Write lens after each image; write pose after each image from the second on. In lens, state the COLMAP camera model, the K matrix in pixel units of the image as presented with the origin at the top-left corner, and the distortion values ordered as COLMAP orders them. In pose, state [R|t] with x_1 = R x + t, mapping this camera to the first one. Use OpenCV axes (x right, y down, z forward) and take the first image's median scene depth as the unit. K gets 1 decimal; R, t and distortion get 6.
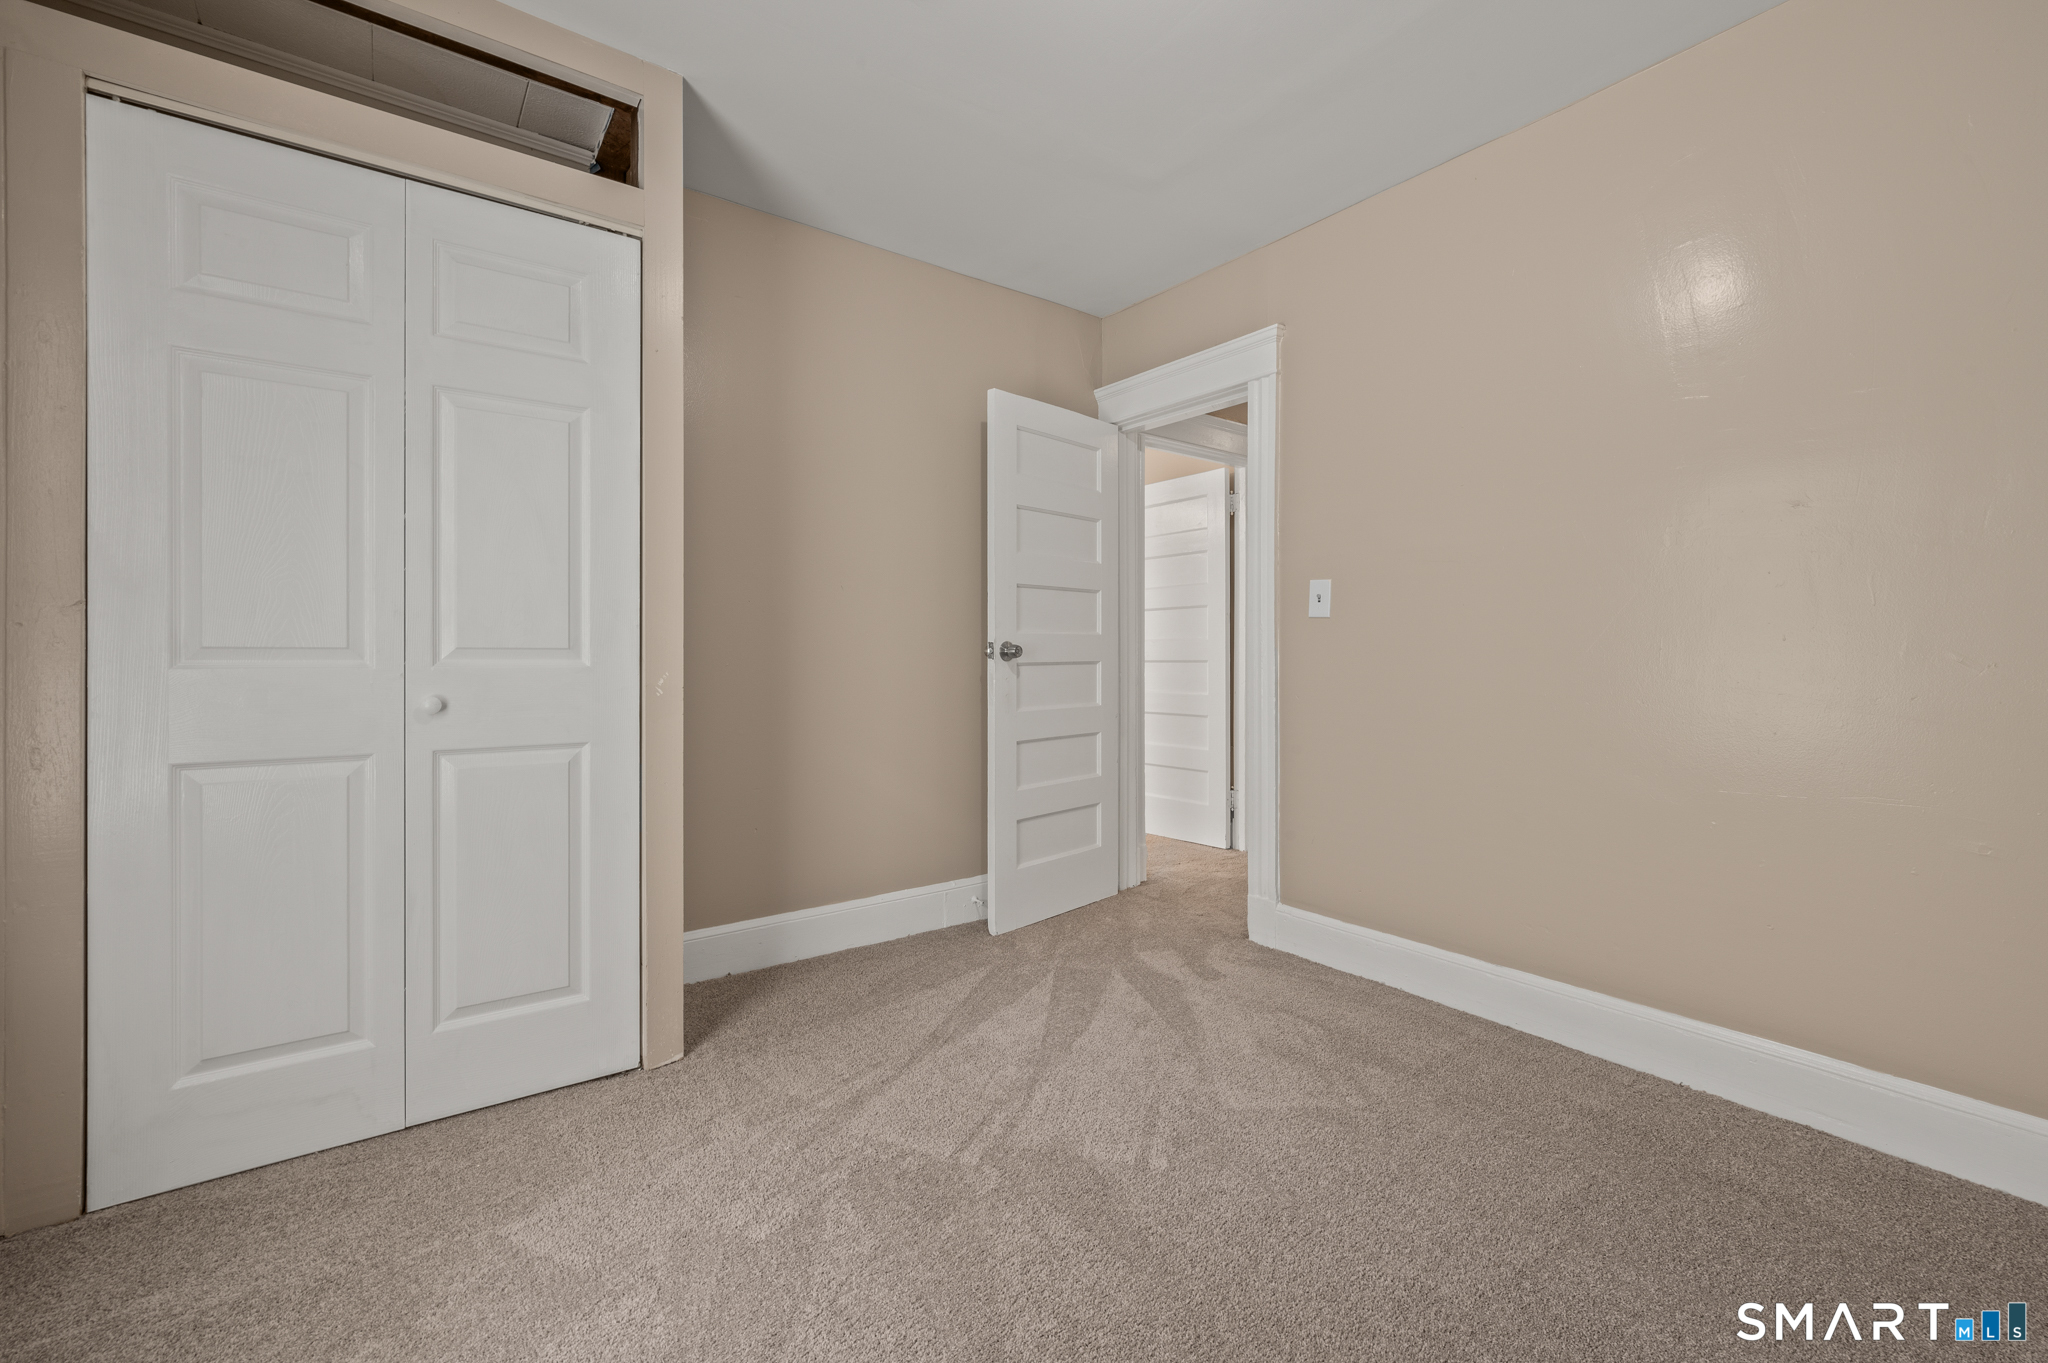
lens RADIAL K [[821.9, 0, 1008.5], [0, 821.9, 658.9], [0, 0, 1]] dist [0.009853, 0.001528]
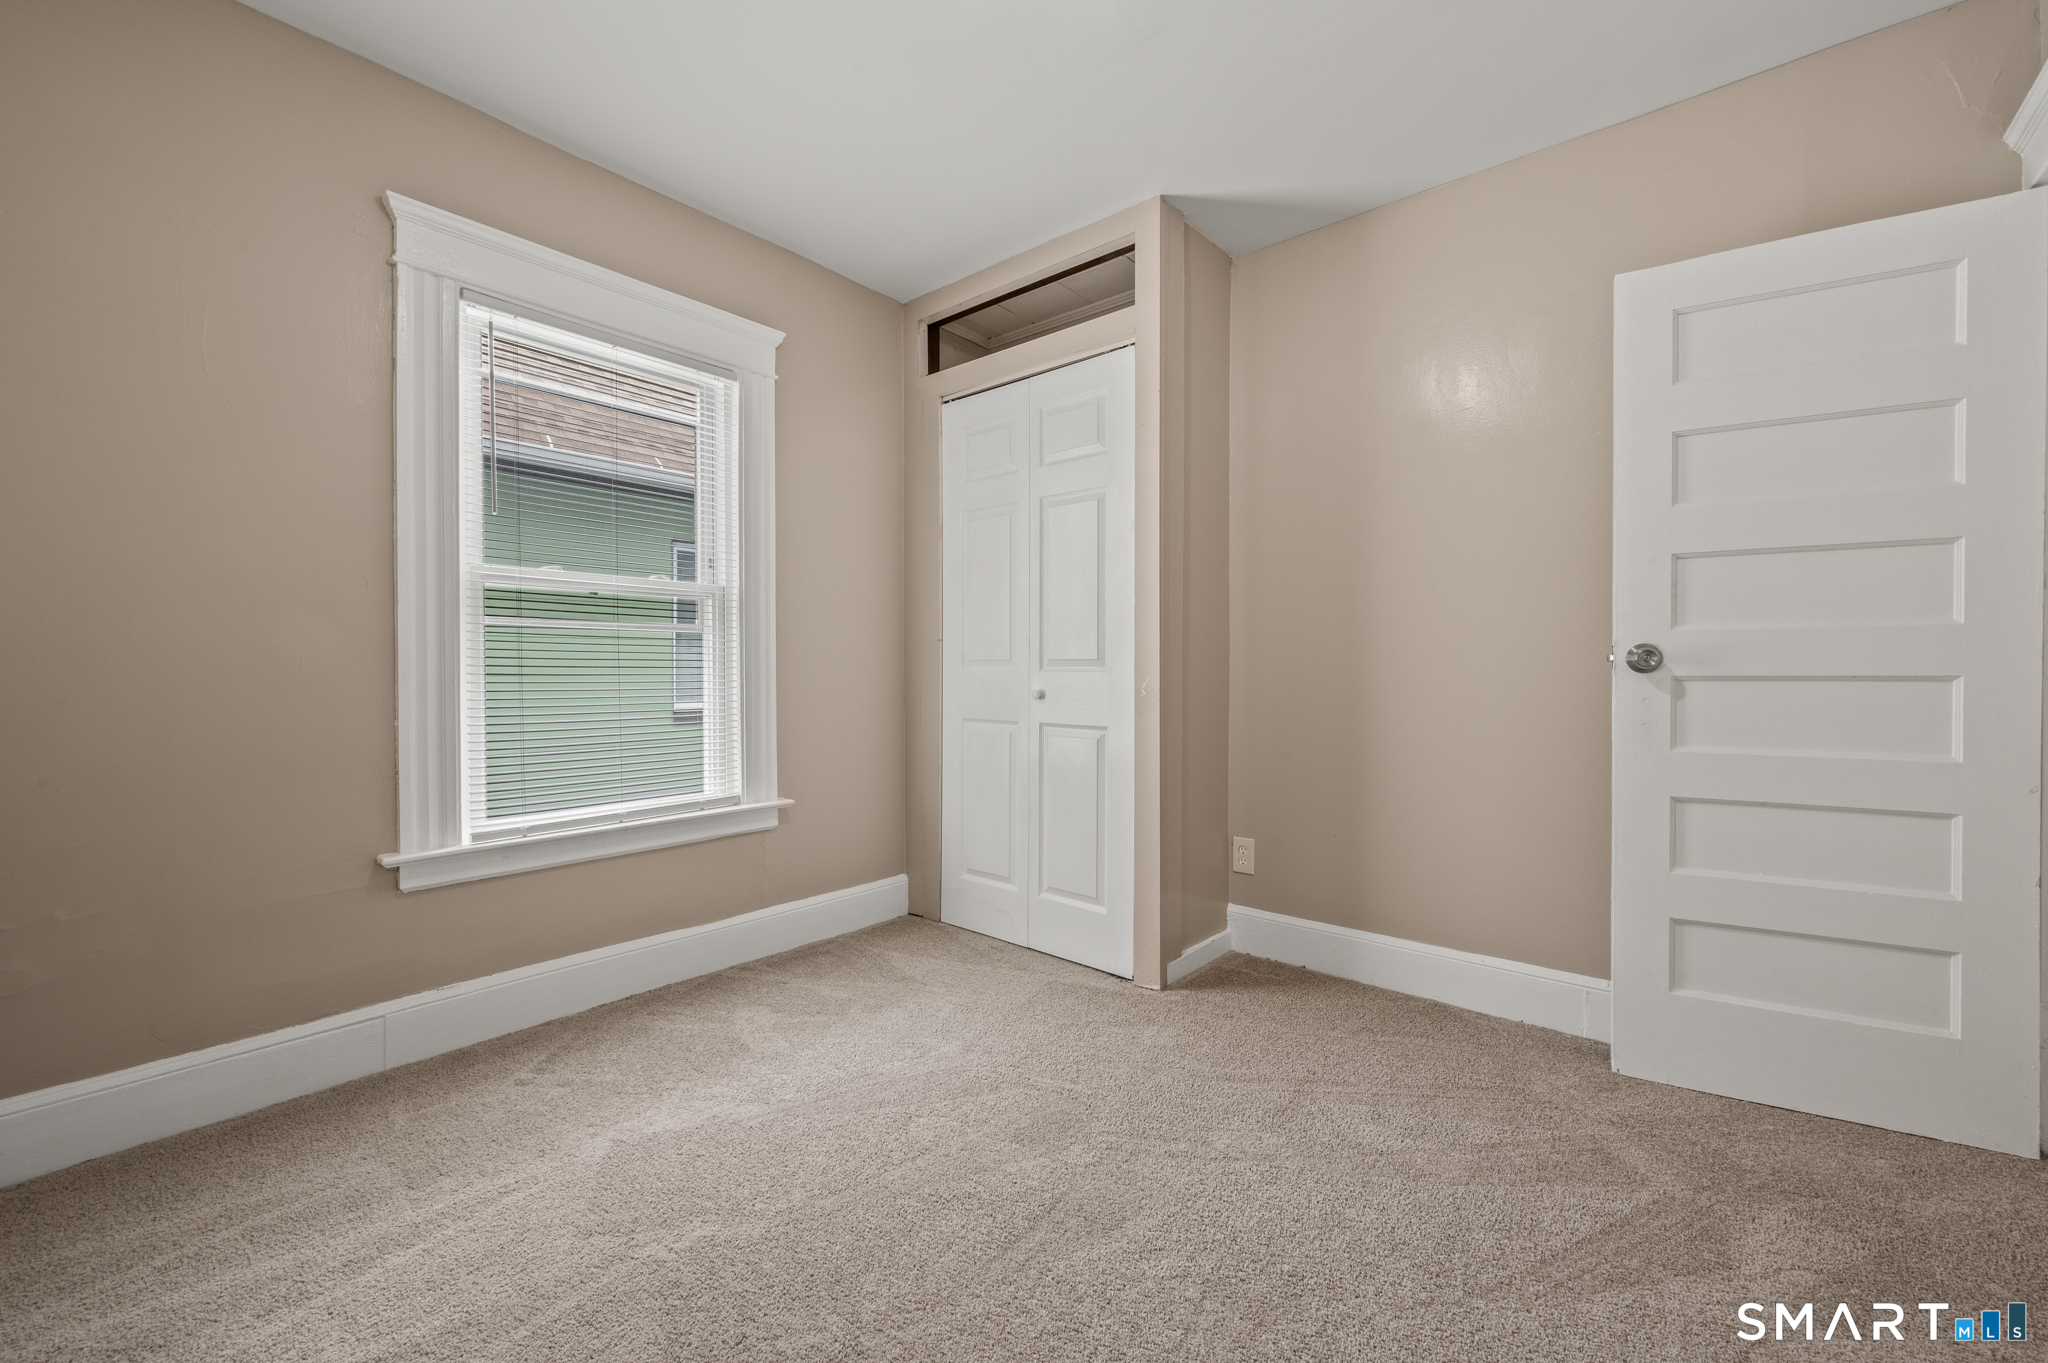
lens RADIAL K [[821.9, 0, 1028.6], [0, 821.9, 674.6], [0, 0, 1]] dist [0.009853, 0.001528]
pose [[0.250499, 0.013384, -0.968024, 0.703366], [-0.004782, 0.999909, 0.012587, -0.003767], [0.968105, 0.001476, 0.250540, 0.472486]]
